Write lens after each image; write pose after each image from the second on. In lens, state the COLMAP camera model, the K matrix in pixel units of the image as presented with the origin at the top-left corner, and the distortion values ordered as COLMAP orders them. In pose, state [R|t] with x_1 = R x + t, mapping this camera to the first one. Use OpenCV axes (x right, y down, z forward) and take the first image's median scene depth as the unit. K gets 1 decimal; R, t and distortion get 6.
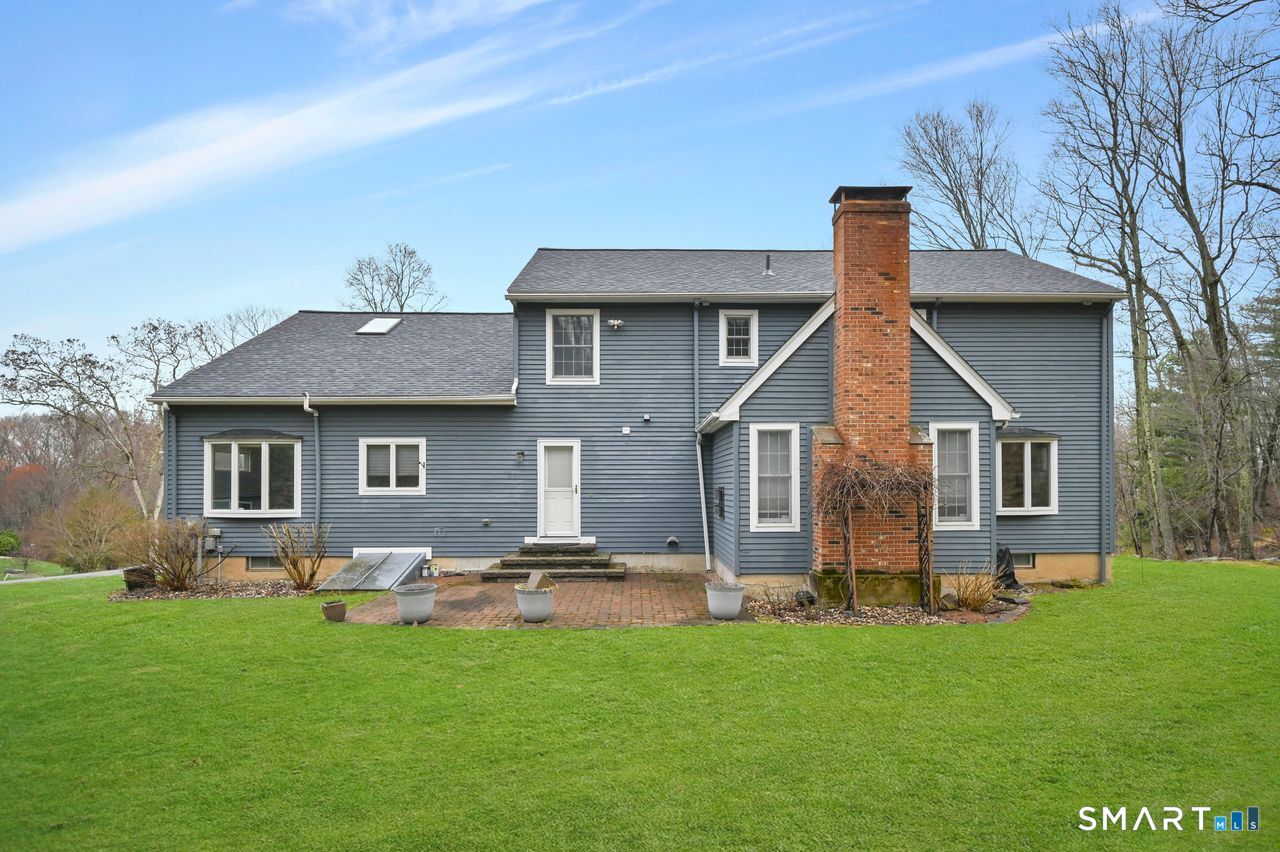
lens RADIAL K [[612.2, 0, 640.0], [0, 612.2, 484.9], [0, 0, 1]] dist [-0.000868, 0.000176]
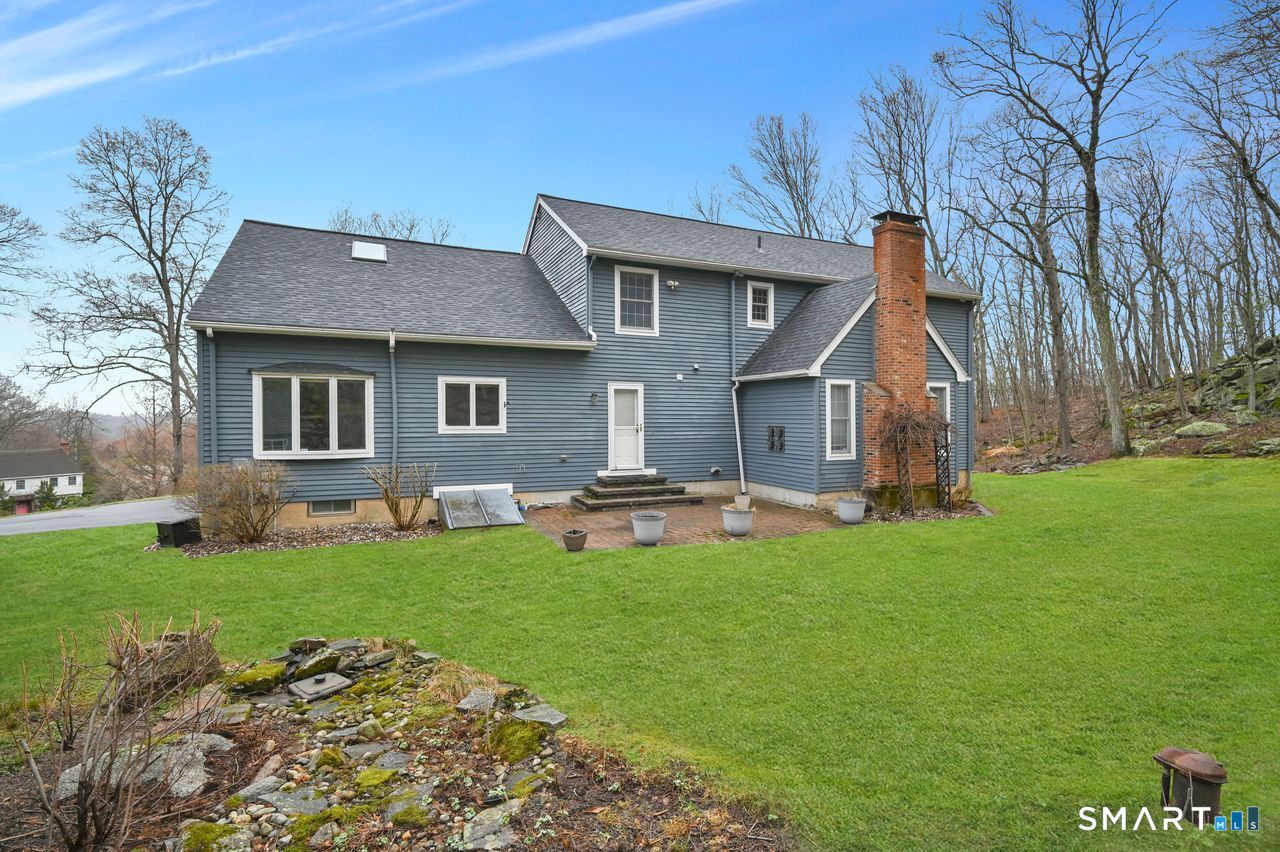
lens RADIAL K [[610.9, 0, 648.4], [0, 610.9, 434.9], [0, 0, 1]] dist [-0.000057, -0.000210]
pose [[0.913959, -0.007012, 0.405745, -0.550769], [-0.004949, 0.999584, 0.028422, -0.011379], [-0.405775, -0.027985, 0.913544, -0.044048]]
